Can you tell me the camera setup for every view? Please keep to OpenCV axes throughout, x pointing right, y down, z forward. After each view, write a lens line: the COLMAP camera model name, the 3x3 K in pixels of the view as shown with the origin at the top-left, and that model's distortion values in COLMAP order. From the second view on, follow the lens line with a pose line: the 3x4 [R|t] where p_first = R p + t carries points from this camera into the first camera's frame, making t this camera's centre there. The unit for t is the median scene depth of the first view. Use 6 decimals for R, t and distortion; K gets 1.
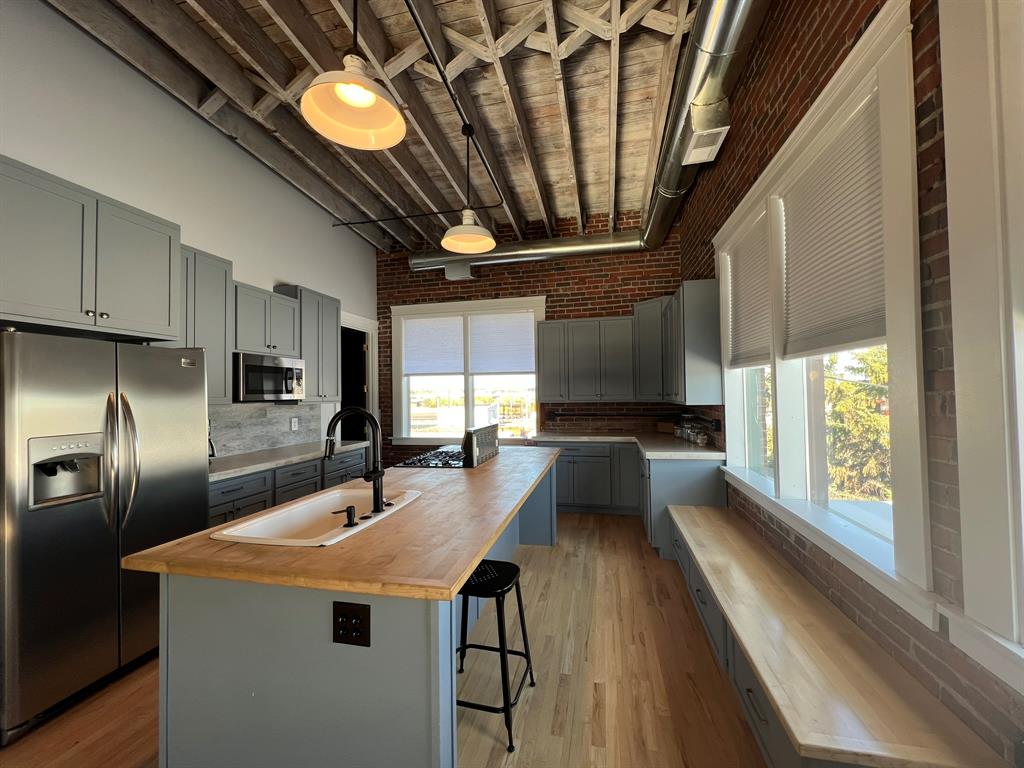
lens RADIAL K [[413.5, 0, 511.5], [0, 413.5, 387.0], [0, 0, 1]] dist [0.001511, 0.000244]
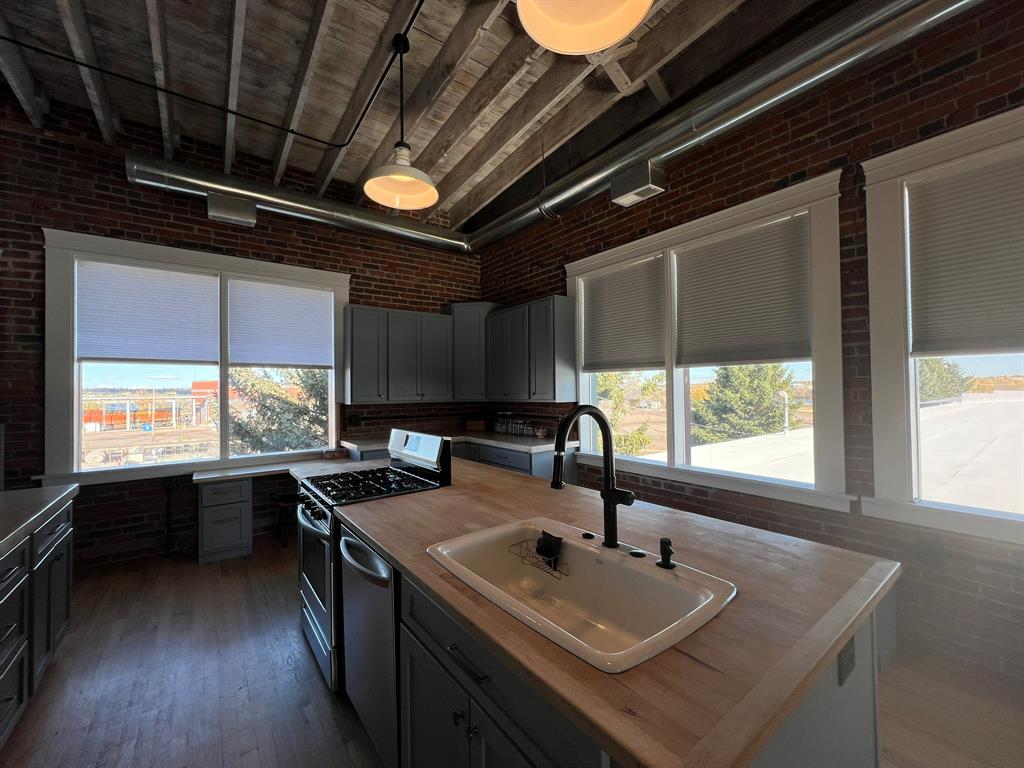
lens RADIAL K [[411.0, 0, 519.2], [0, 411.0, 386.5], [0, 0, 1]] dist [-0.002343, 0.000165]
pose [[0.643364, 0.016821, 0.765376, -0.329460], [-0.010525, 0.999858, -0.013127, 0.009679], [-0.765488, 0.000390, 0.643450, 0.217182]]
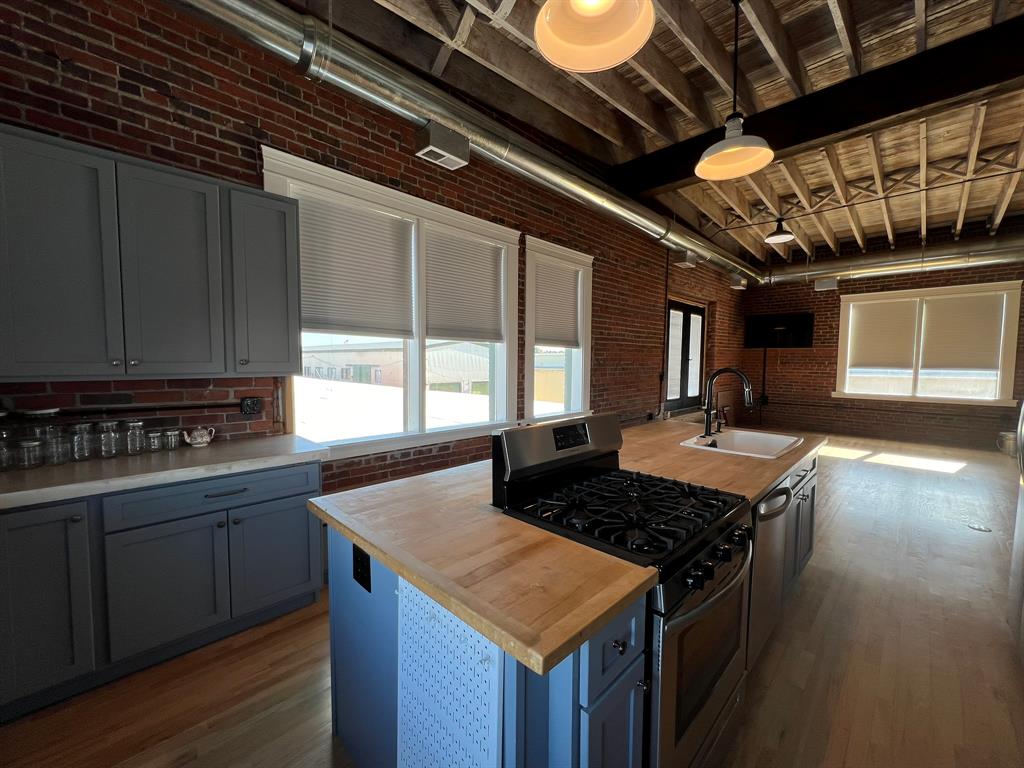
lens RADIAL K [[413.5, 0, 519.3], [0, 413.5, 382.8], [0, 0, 1]] dist [0.001511, 0.000244]
pose [[-0.846236, -0.031702, 0.531864, -0.182702], [-0.012153, 0.999117, 0.040216, 0.012489], [-0.532669, 0.027568, -0.845874, 0.892854]]
